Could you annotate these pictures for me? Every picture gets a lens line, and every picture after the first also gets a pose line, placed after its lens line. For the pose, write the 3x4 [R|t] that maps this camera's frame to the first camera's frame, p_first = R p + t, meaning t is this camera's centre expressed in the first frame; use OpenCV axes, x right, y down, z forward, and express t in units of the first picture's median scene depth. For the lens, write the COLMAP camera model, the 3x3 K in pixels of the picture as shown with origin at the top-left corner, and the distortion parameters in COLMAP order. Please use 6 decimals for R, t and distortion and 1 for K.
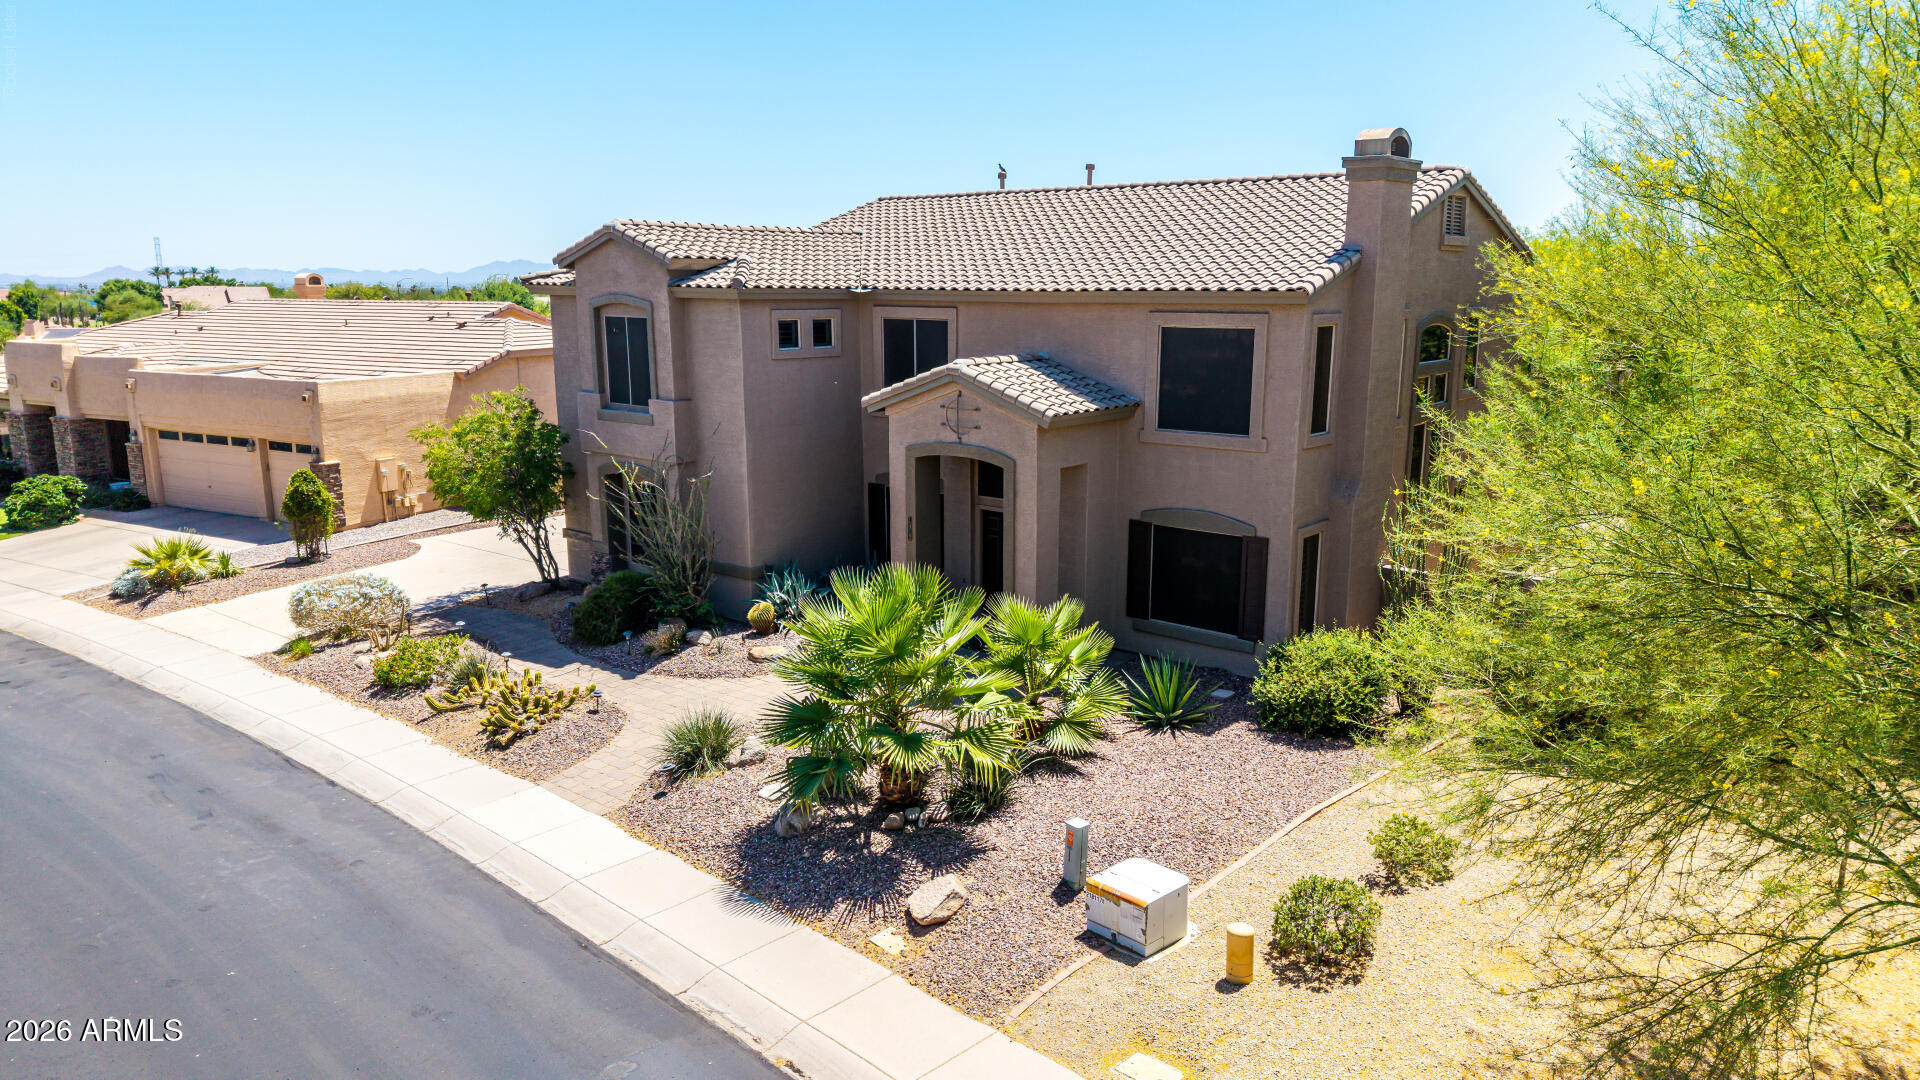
lens RADIAL K [[1271.4, 0, 960.8], [0, 1271.4, 549.5], [0, 0, 1]] dist [0.062011, -0.070275]
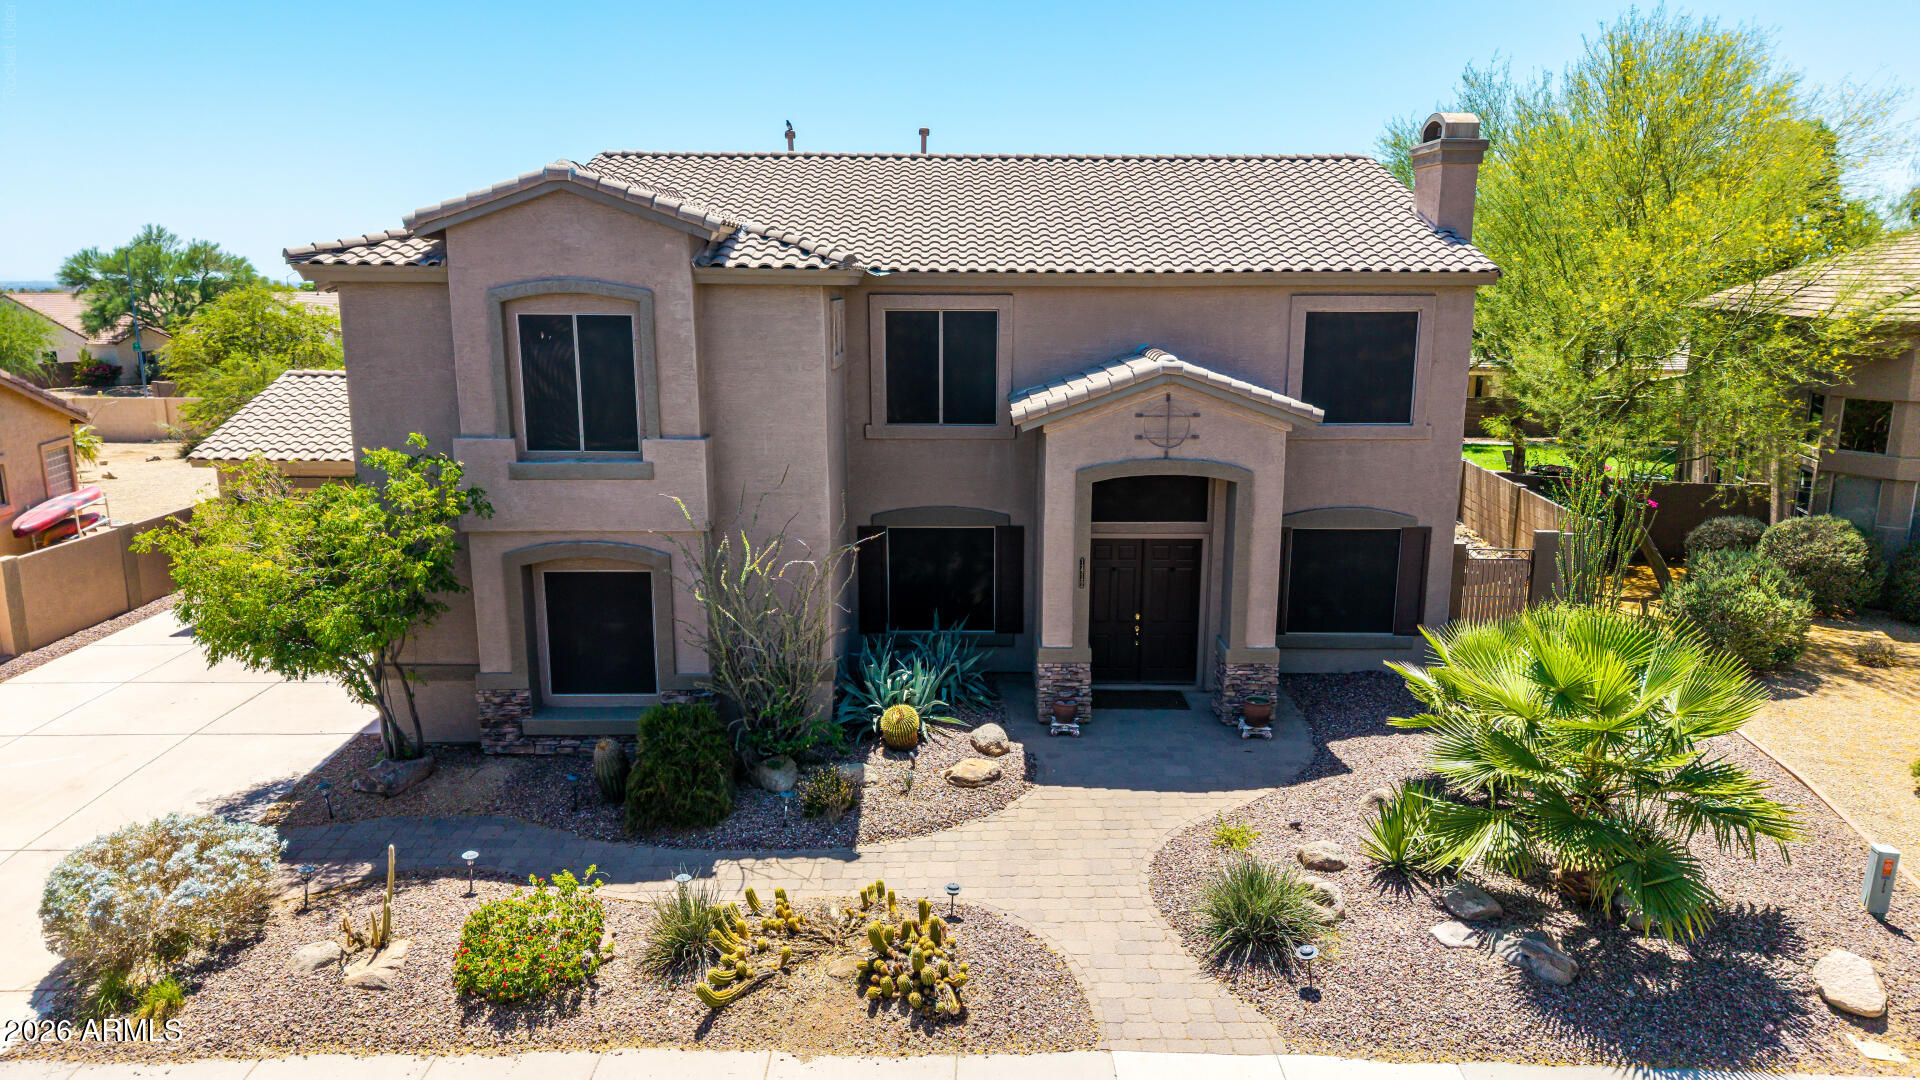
lens RADIAL K [[1271.4, 0, 960.8], [0, 1271.4, 549.5], [0, 0, 1]] dist [0.062011, -0.070275]
pose [[0.760041, -0.134818, 0.635737, -0.623372], [0.132801, 0.989822, 0.051139, -0.084609], [-0.636162, 0.045559, 0.770210, 0.454004]]
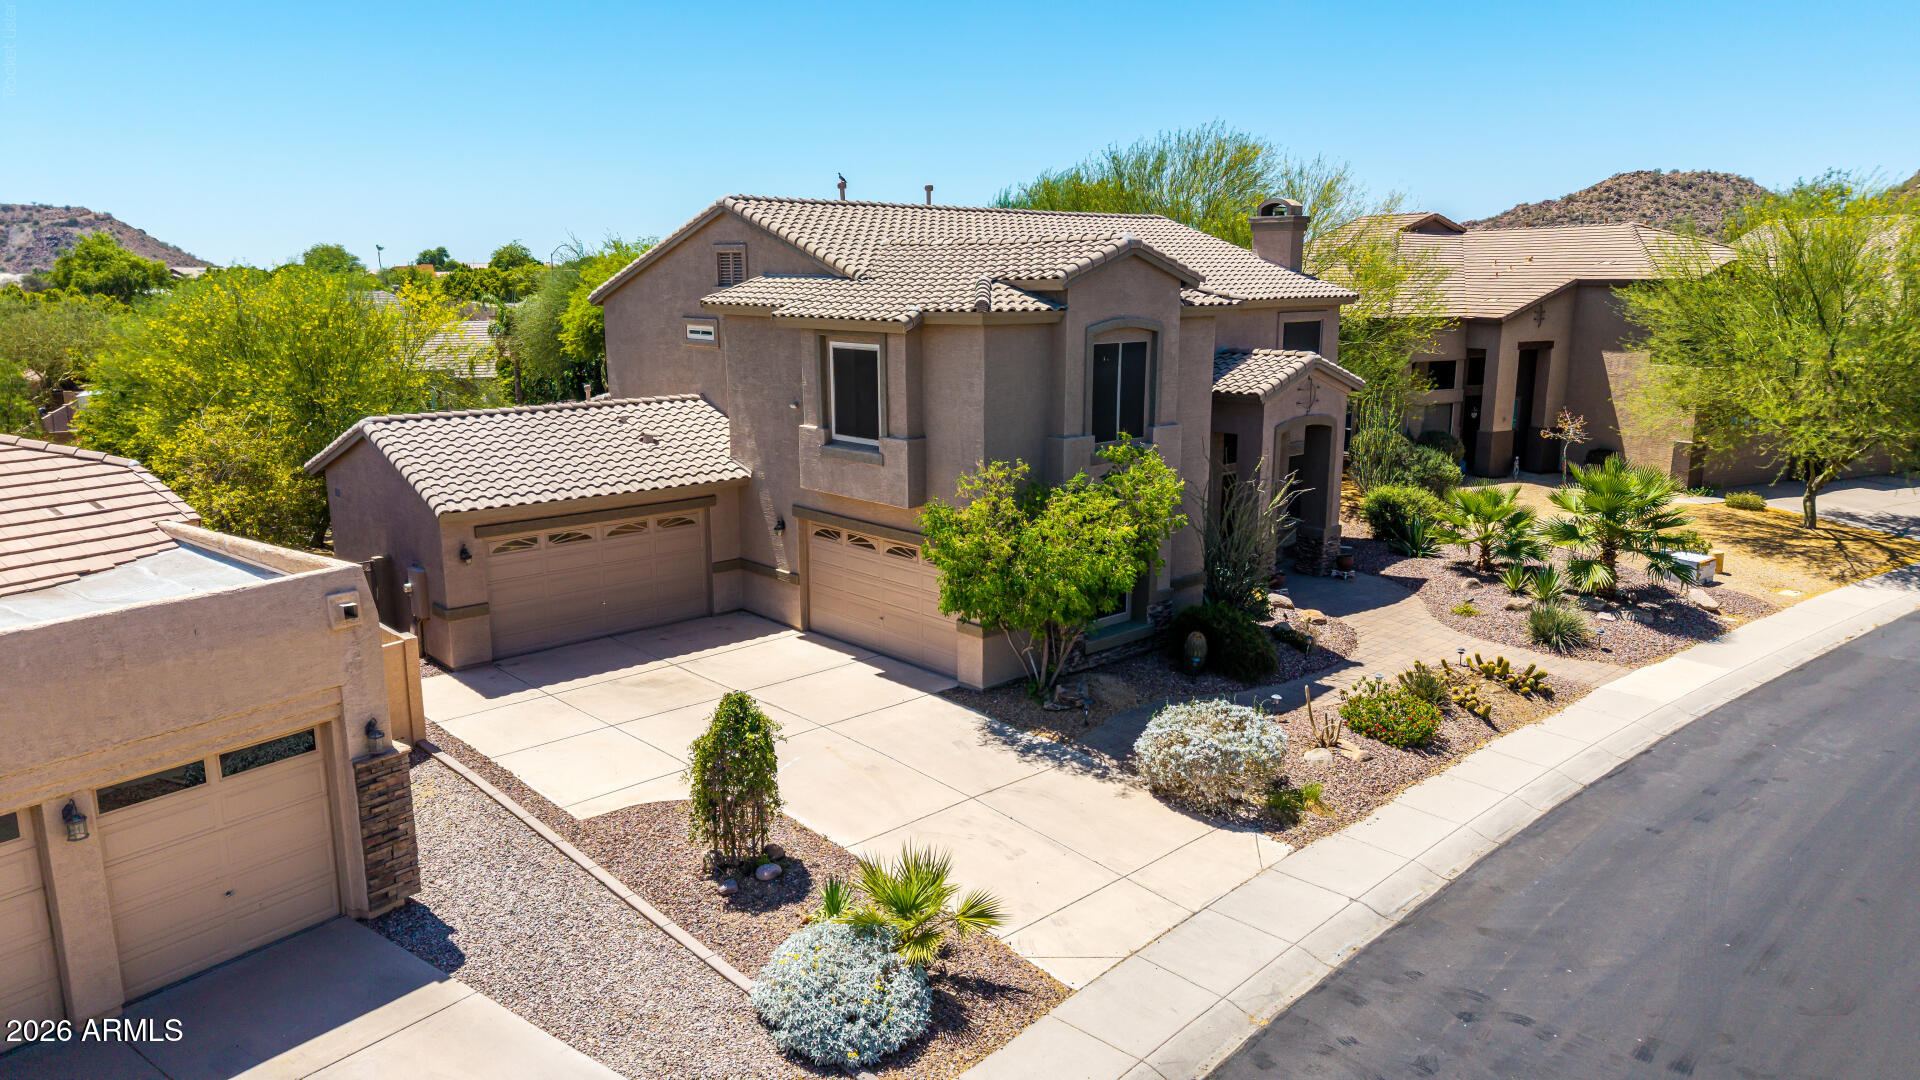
lens RADIAL K [[1271.4, 0, 960.8], [0, 1271.4, 549.5], [0, 0, 1]] dist [0.062011, -0.070275]
pose [[0.124790, -0.209803, 0.969747, -1.356318], [0.206901, 0.961403, 0.181373, -0.263741], [-0.970371, 0.178008, 0.163382, 1.148476]]
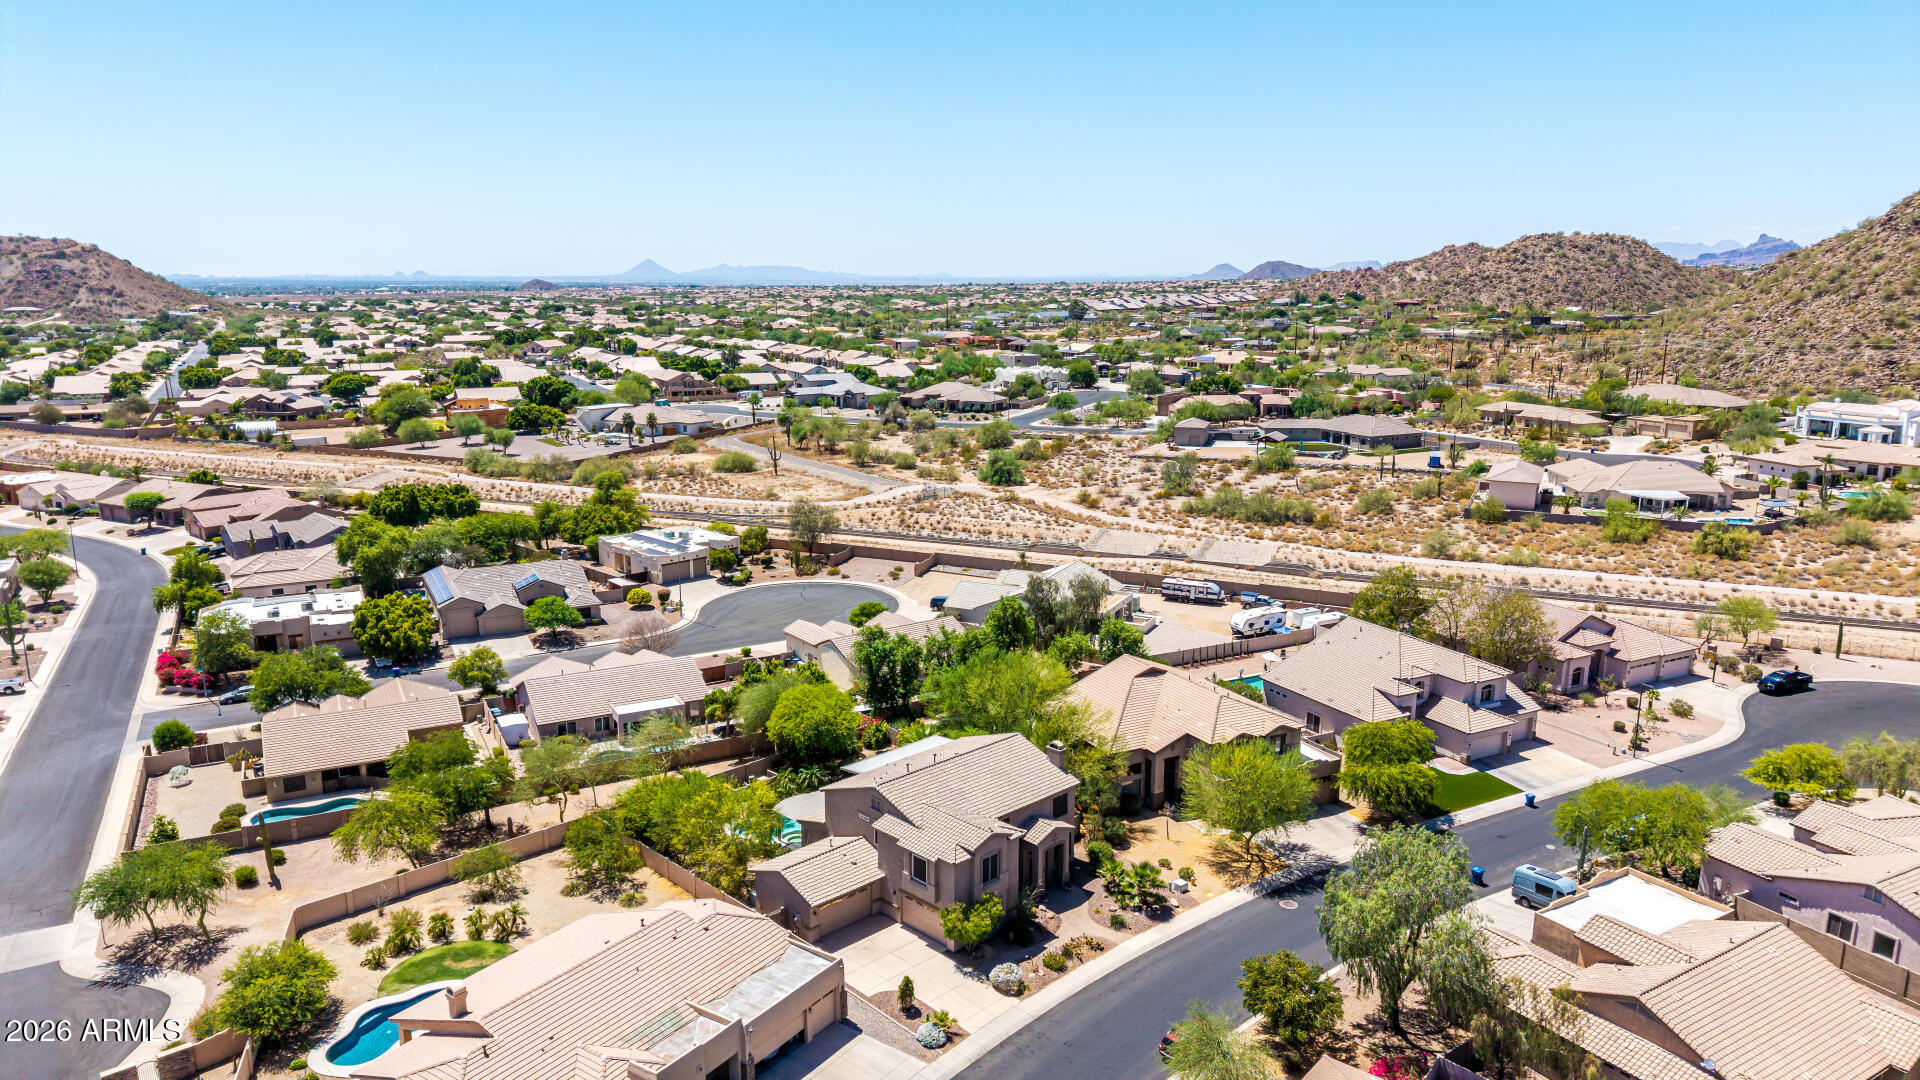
lens RADIAL K [[1271.4, 0, 960.8], [0, 1271.4, 549.5], [0, 0, 1]] dist [0.062011, -0.070275]
pose [[0.095415, -0.213944, 0.972175, -3.925777], [0.204307, 0.960048, 0.191223, -1.888378], [-0.974246, 0.180377, 0.135313, 0.548051]]
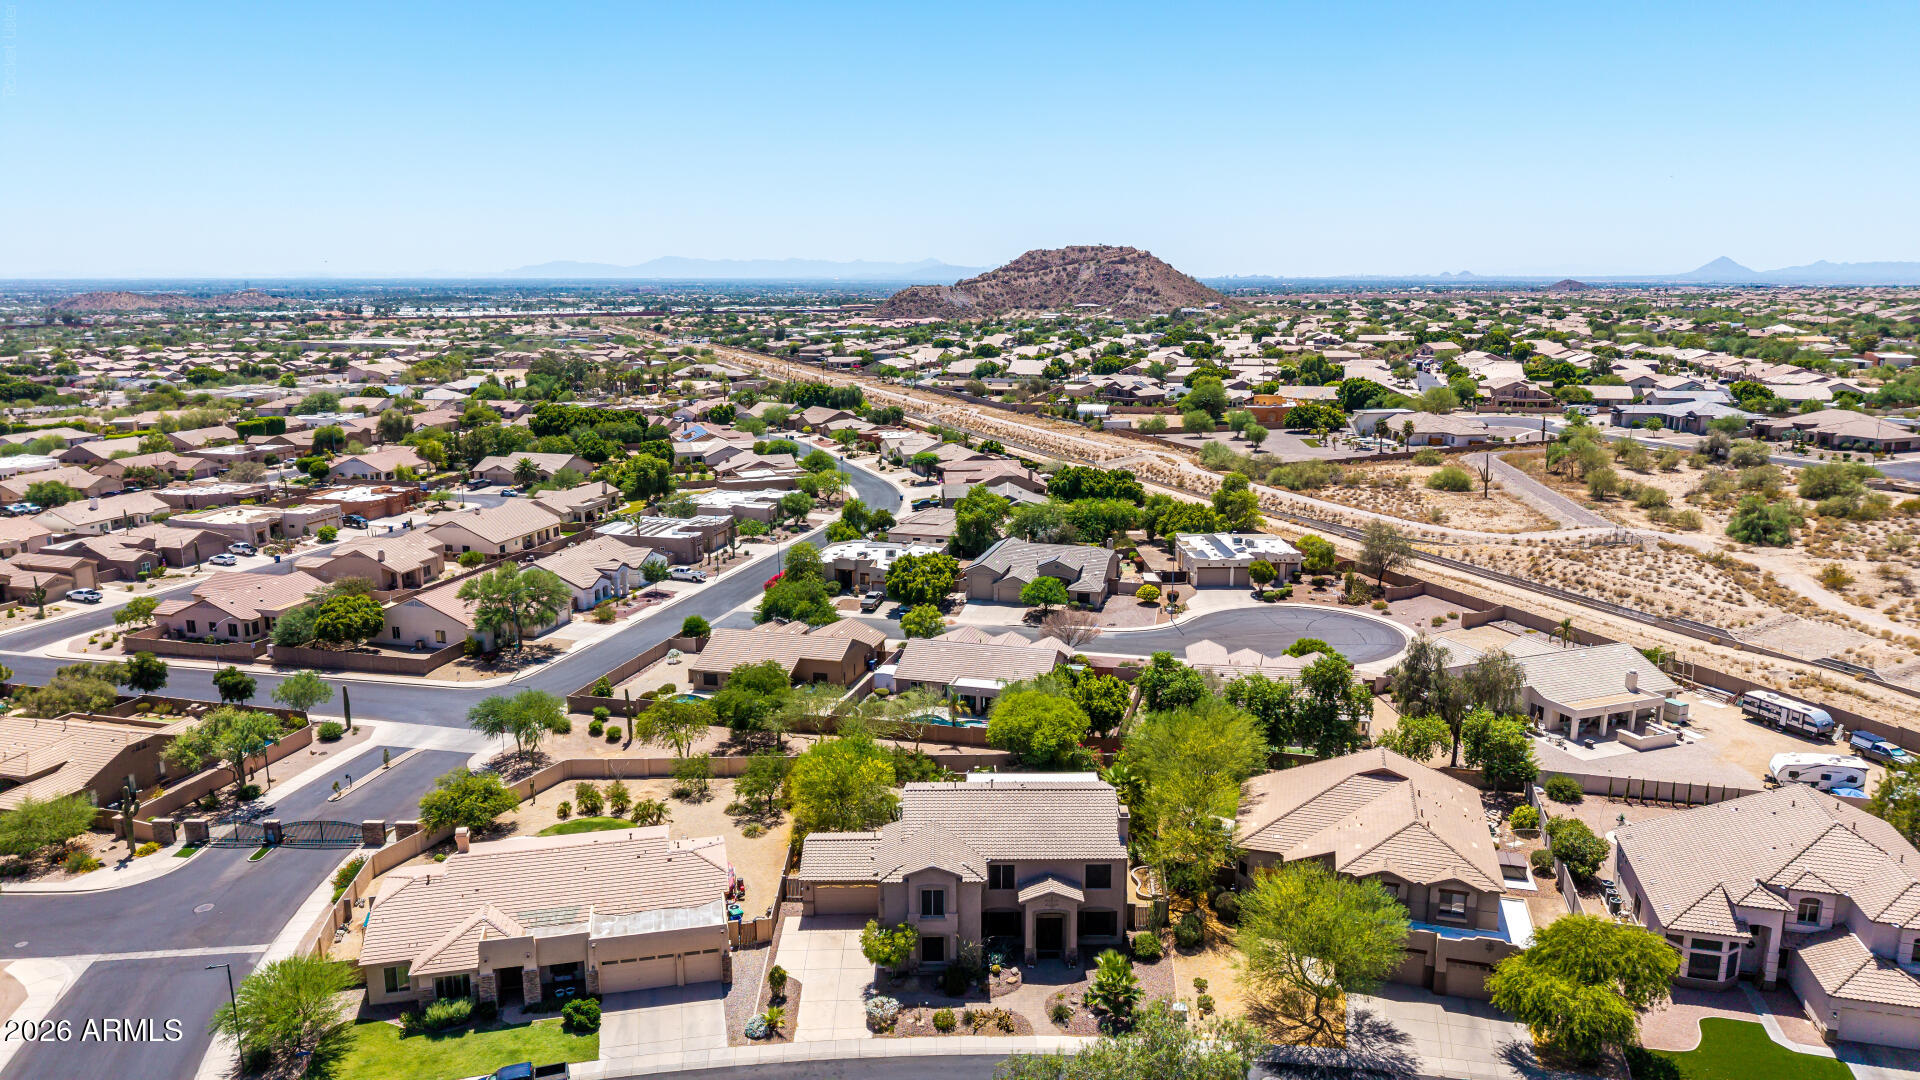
lens RADIAL K [[1282.4, 0, 954.5], [0, 1282.4, 540.0], [0, 0, 1]] dist [0.041624, -0.045917]
pose [[0.756994, -0.138275, 0.638624, -2.513016], [0.139745, 0.989000, 0.048492, -1.396166], [-0.638304, 0.052536, 0.767989, -1.821514]]
